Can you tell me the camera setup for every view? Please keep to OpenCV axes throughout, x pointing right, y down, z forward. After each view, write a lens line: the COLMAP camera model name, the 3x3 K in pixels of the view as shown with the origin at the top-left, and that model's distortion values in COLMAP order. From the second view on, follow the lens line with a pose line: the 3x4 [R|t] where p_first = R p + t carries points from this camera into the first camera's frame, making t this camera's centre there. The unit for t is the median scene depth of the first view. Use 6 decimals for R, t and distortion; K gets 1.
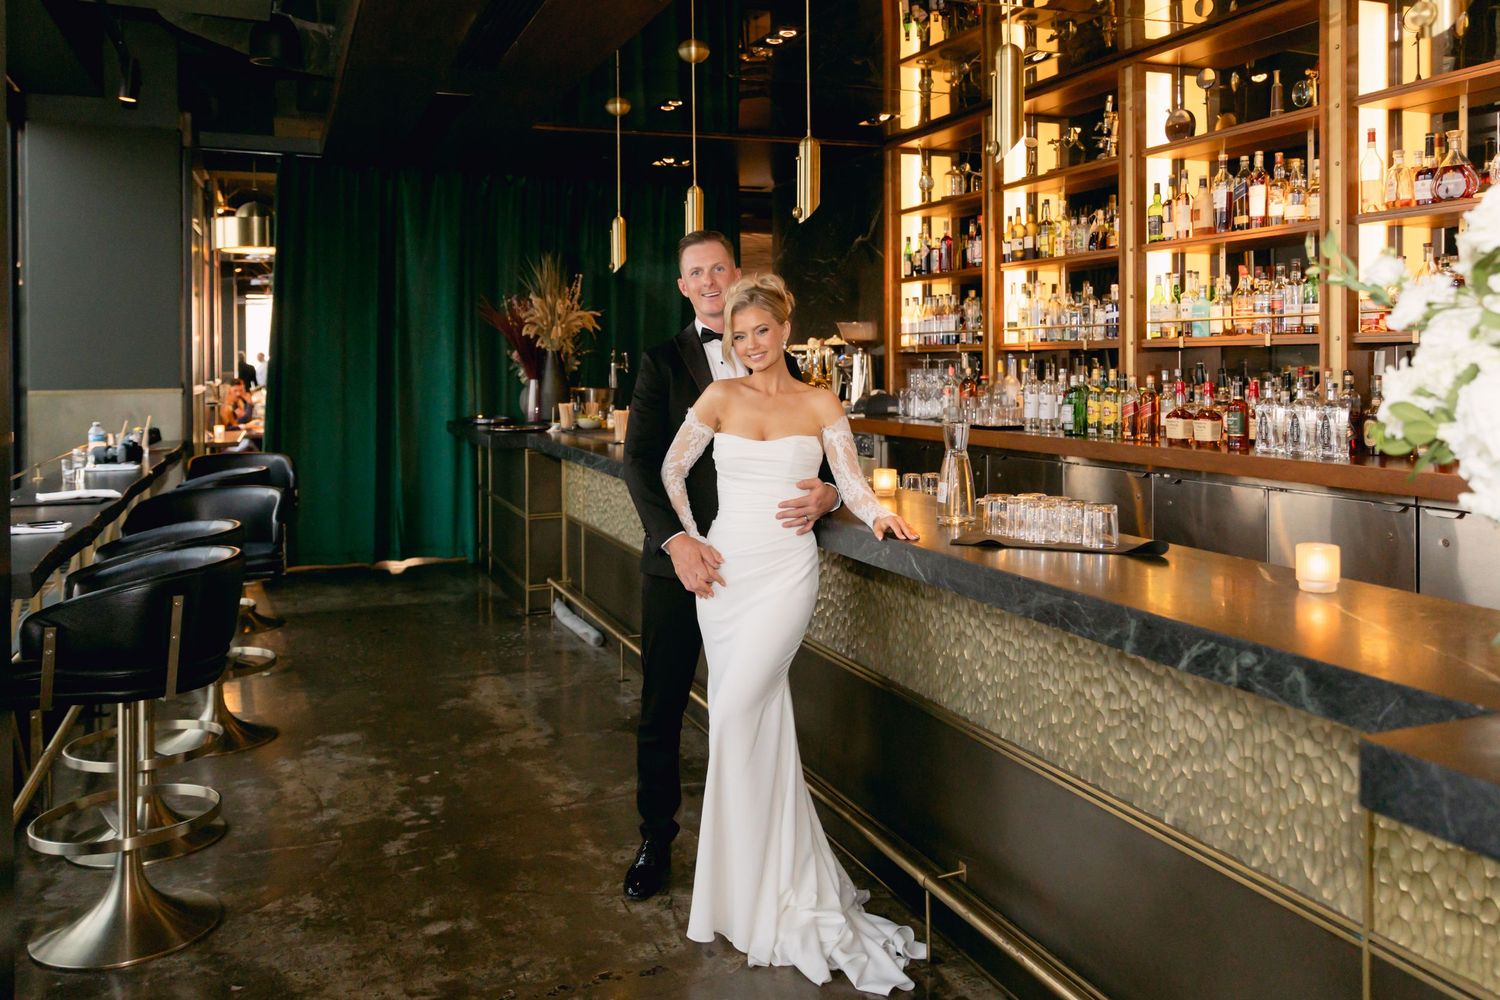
lens RADIAL K [[1193.0, 0, 765.8], [0, 1193.0, 366.6], [0, 0, 1]] dist [0.012649, -0.004753]
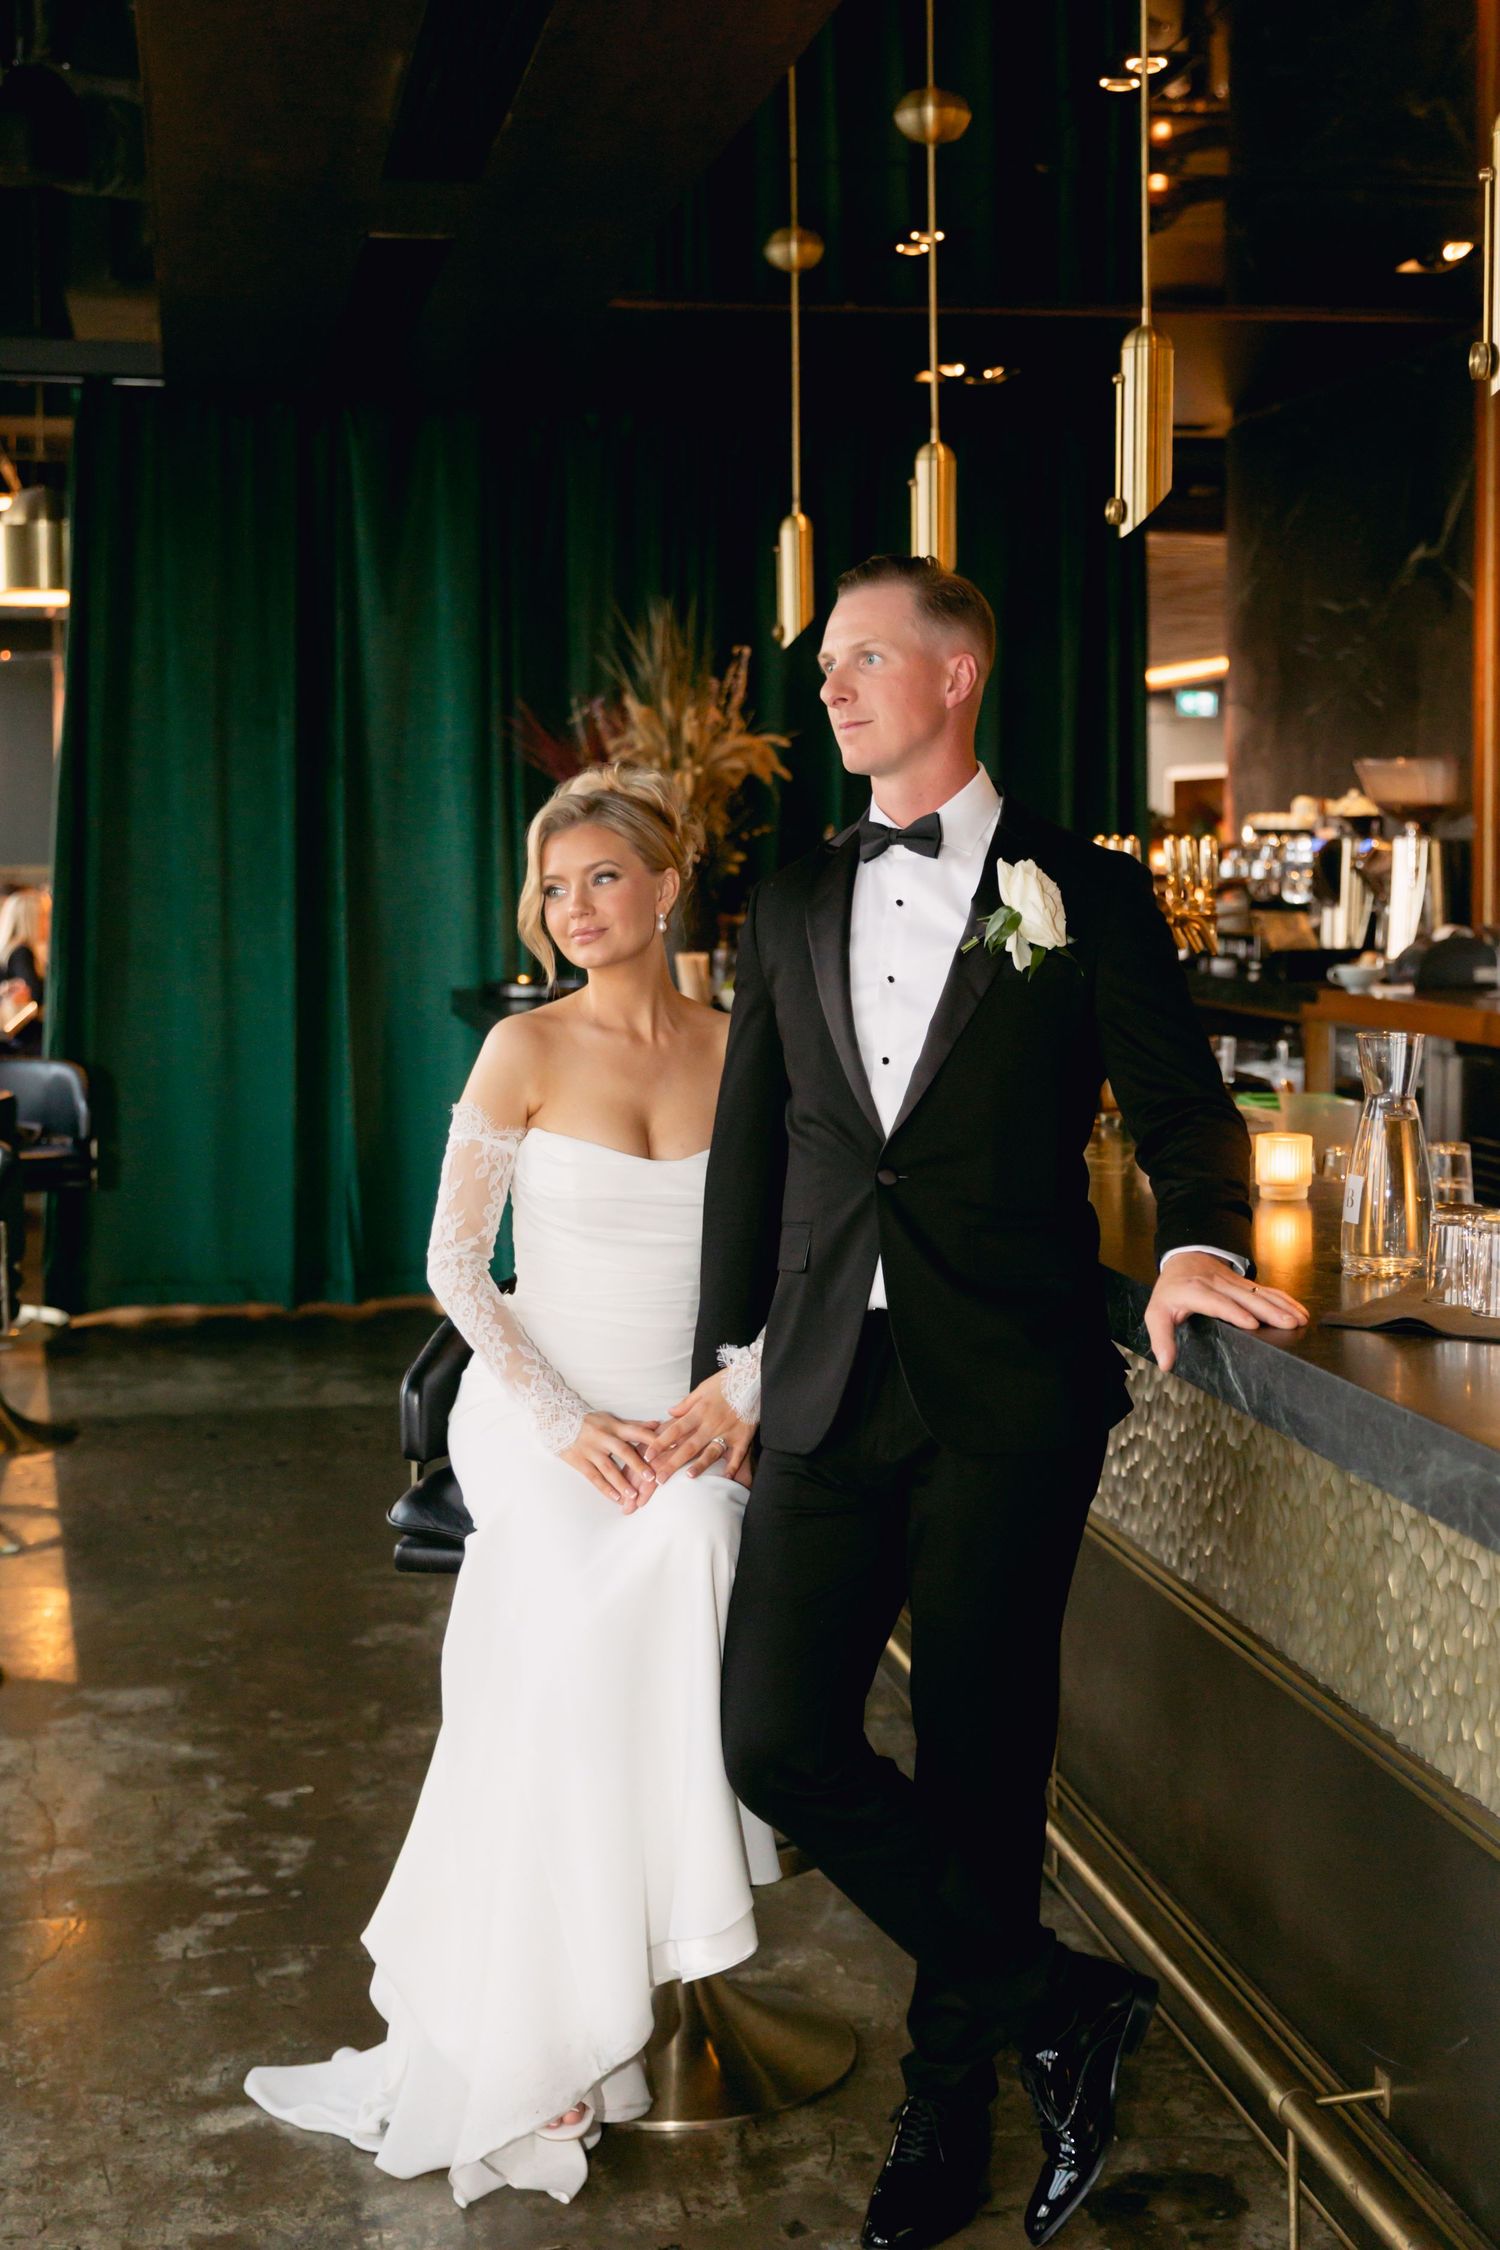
lens RADIAL K [[2889.9, 0, 805.1], [0, 2889.9, 1001.3], [0, 0, 1]] dist [-0.008367, 0.059123]
pose [[0.983543, 0.011593, -0.180299, 0.067131], [-0.002176, 0.998627, 0.052341, -0.007538], [0.180659, -0.051088, 0.982218, -0.010294]]
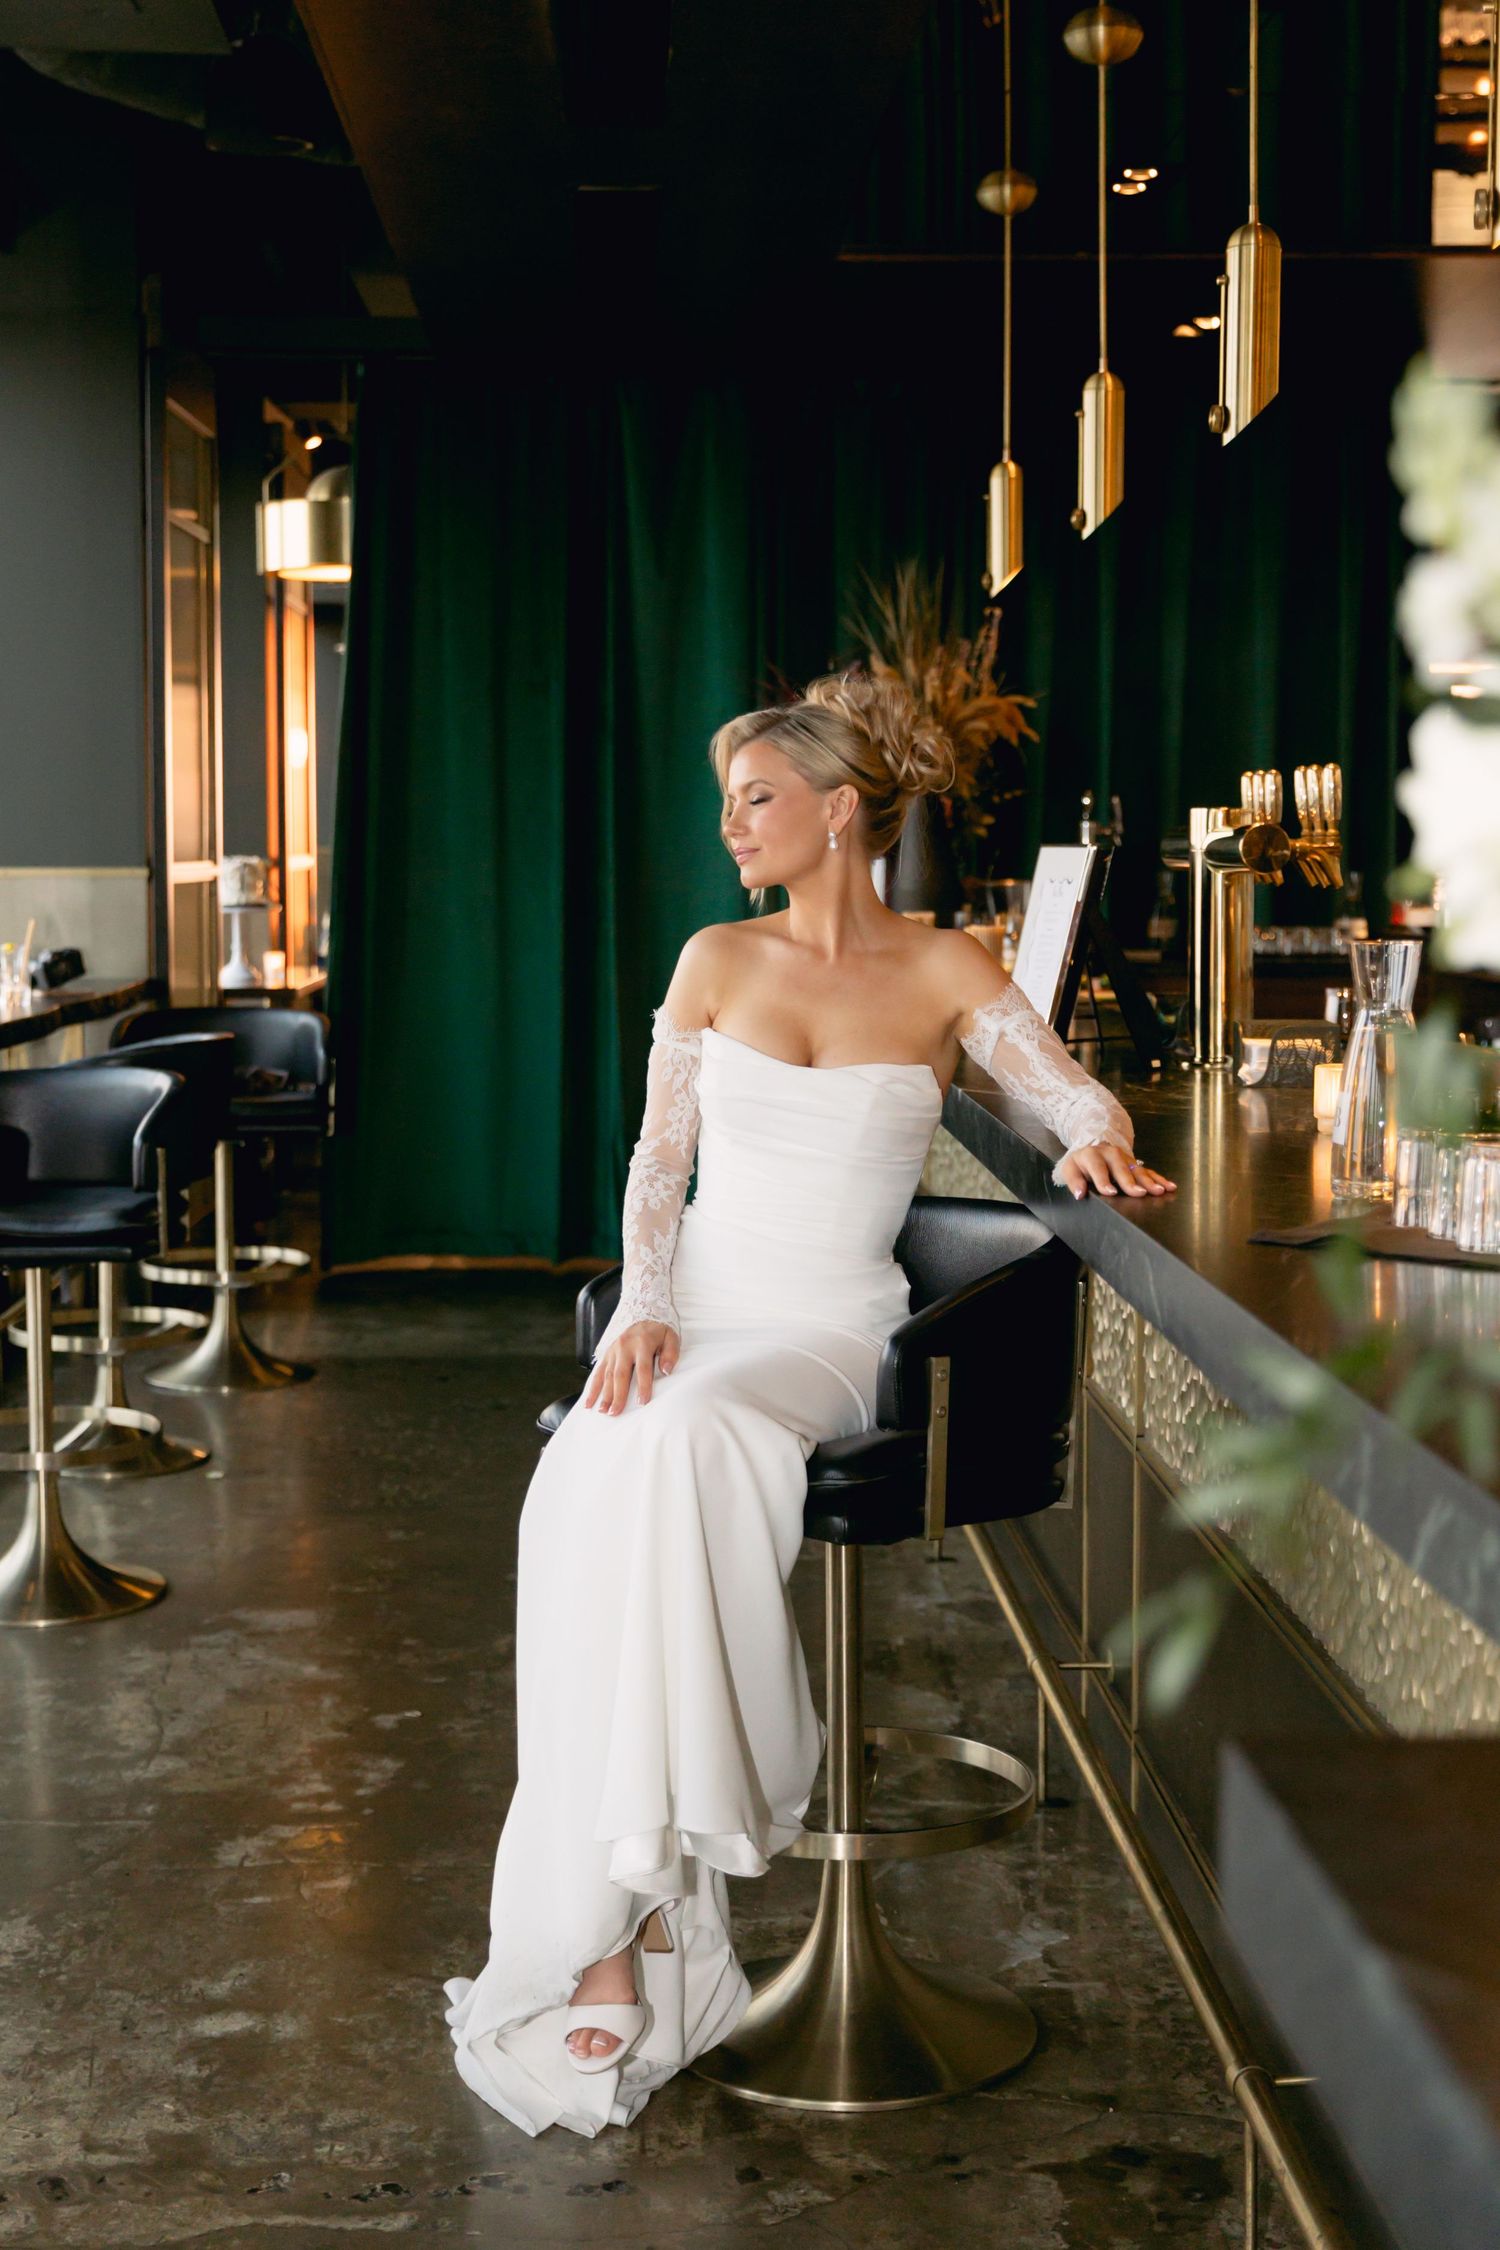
lens RADIAL K [[2833.3, 0, 749.7], [0, 2833.3, 1008.1], [0, 0, 1]] dist [-0.006105, 0.035479]
pose [[0.942011, 0.026983, -0.334494, 0.130618], [-0.008400, 0.998346, 0.056878, 0.009141], [0.335476, -0.050770, 0.940680, 0.034374]]
